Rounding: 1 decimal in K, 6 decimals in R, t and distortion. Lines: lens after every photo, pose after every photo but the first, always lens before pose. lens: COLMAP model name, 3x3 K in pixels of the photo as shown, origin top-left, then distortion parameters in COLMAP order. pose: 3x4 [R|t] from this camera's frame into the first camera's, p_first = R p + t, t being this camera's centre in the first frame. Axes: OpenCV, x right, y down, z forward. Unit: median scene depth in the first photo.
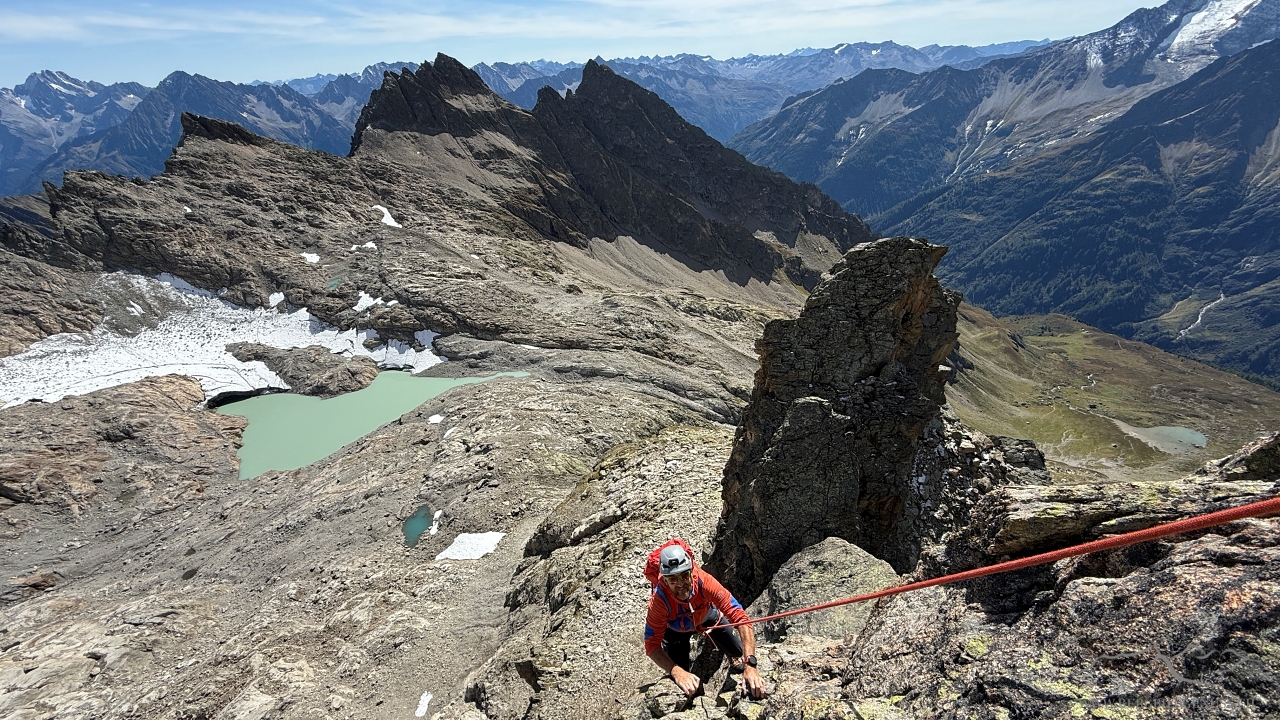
lens RADIAL K [[505.7, 0, 638.2], [0, 505.7, 363.1], [0, 0, 1]] dist [-0.001289, 0.000082]
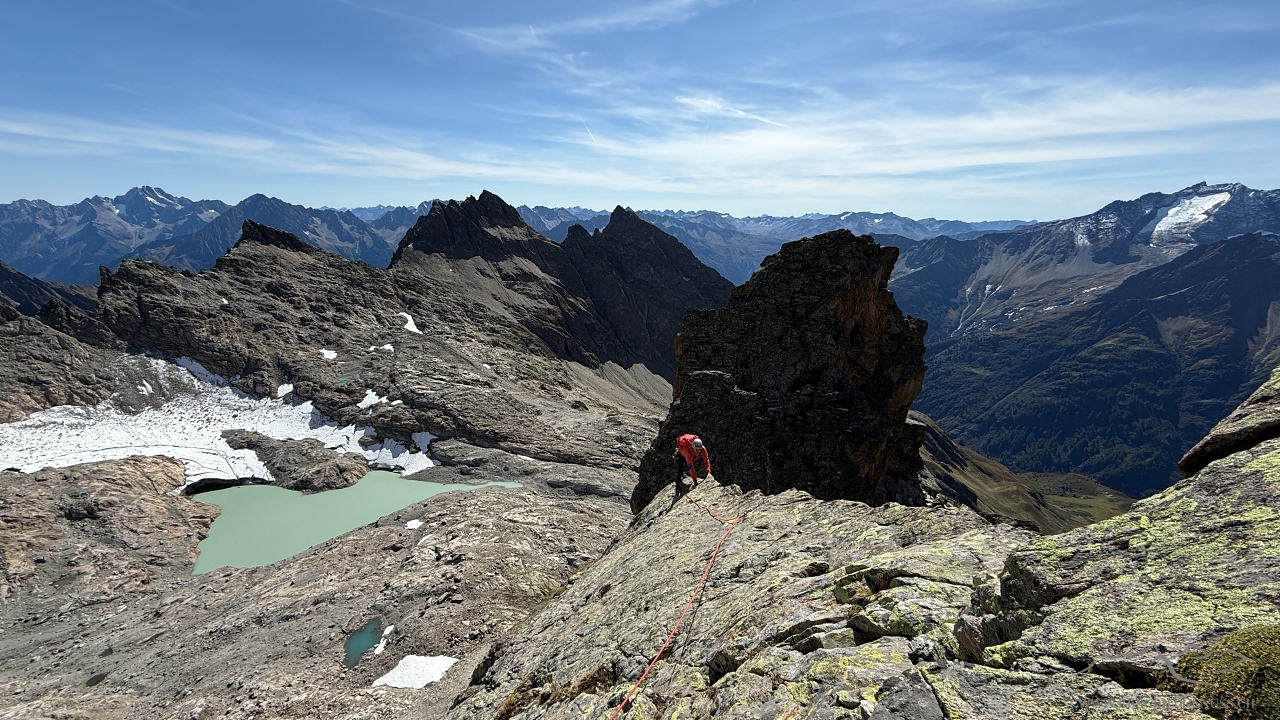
lens RADIAL K [[505.4, 0, 637.9], [0, 505.4, 363.1], [0, 0, 1]] dist [-0.001358, -0.000057]
pose [[0.996775, 0.074932, -0.028735, 0.012677], [-0.079711, 0.965928, -0.246230, 0.012698], [0.009305, 0.247727, 0.968785, 0.012610]]
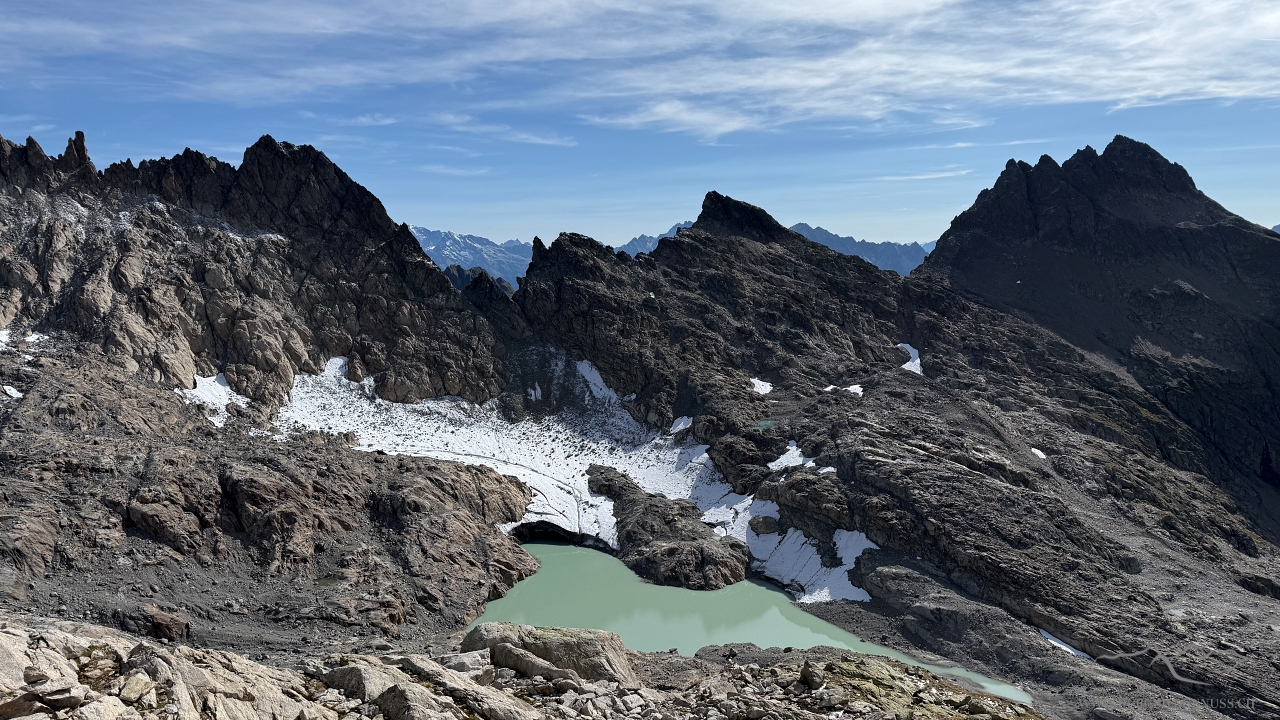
lens RADIAL K [[882.7, 0, 643.0], [0, 882.7, 366.3], [0, 0, 1]] dist [0.169797, -0.321324]
pose [[0.660537, 0.141033, -0.737428, 0.055411], [-0.406198, 0.893165, -0.193027, 0.038427], [0.631422, 0.427043, 0.647256, 0.205307]]
